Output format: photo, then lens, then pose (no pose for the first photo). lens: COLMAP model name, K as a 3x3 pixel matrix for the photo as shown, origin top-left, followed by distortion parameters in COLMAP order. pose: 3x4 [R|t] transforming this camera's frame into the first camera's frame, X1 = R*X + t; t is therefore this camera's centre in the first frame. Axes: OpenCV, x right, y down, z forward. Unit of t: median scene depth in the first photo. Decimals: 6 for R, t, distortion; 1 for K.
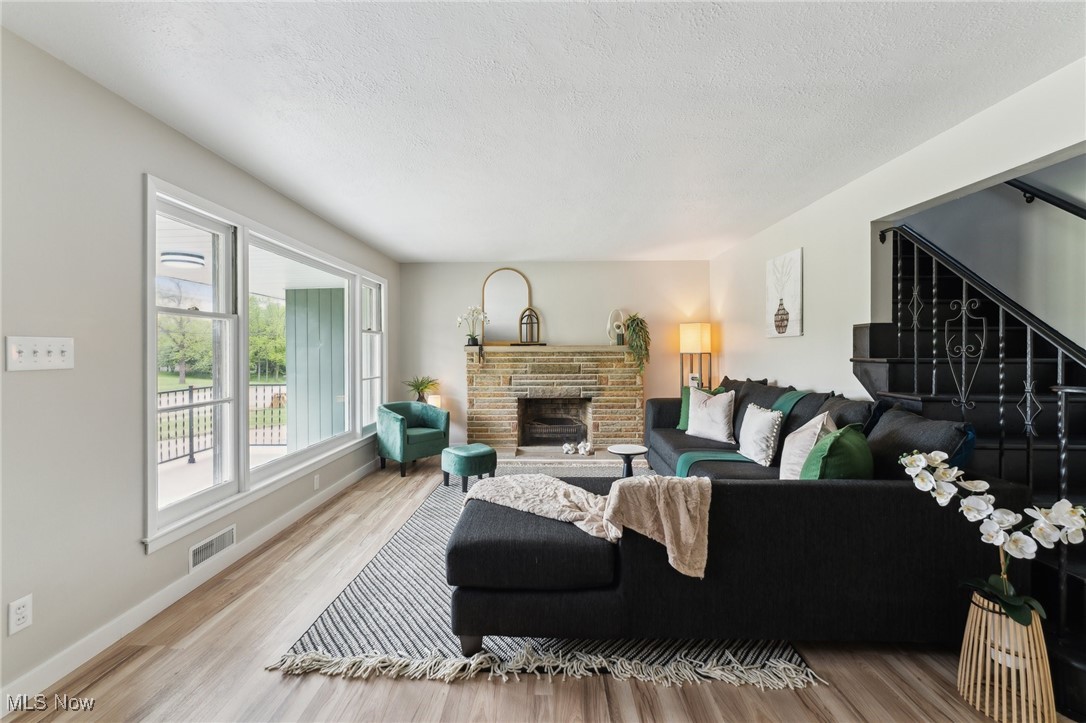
lens RADIAL K [[437.7, 0, 537.1], [0, 437.7, 347.0], [0, 0, 1]] dist [0.000193, 0.000809]
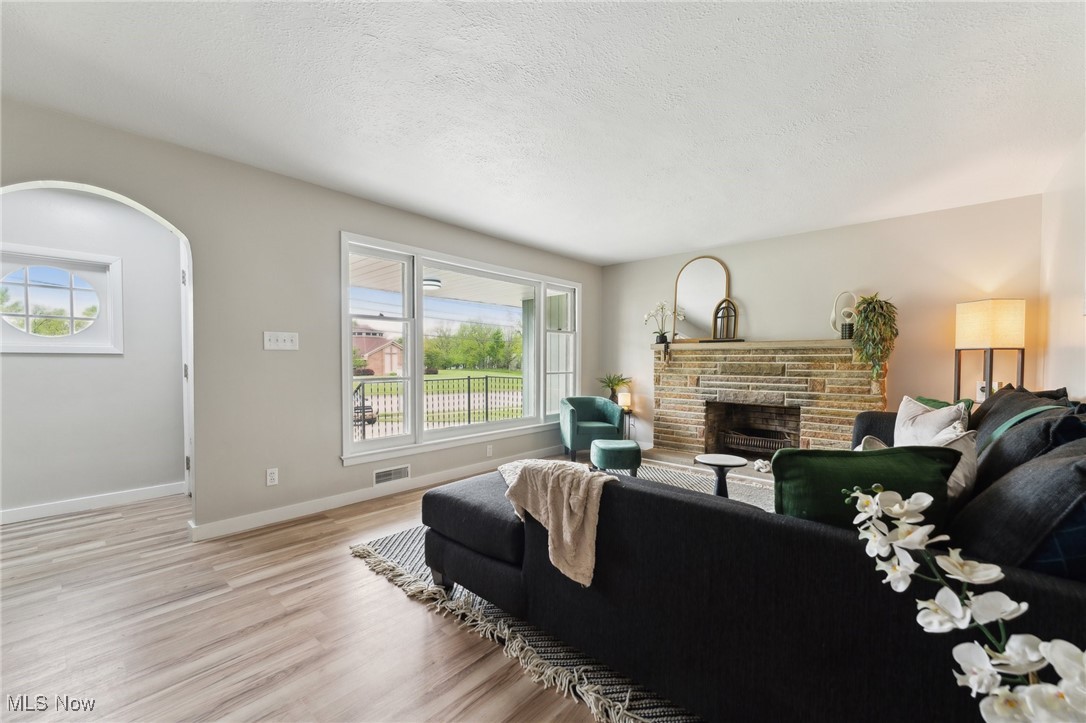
lens RADIAL K [[437.7, 0, 531.4], [0, 437.7, 369.8], [0, 0, 1]] dist [0.000193, 0.000809]
pose [[0.755633, 0.023012, -0.654591, 0.272540], [-0.000439, 0.999400, 0.034627, 0.022117], [0.654995, -0.025878, 0.755190, 0.091372]]
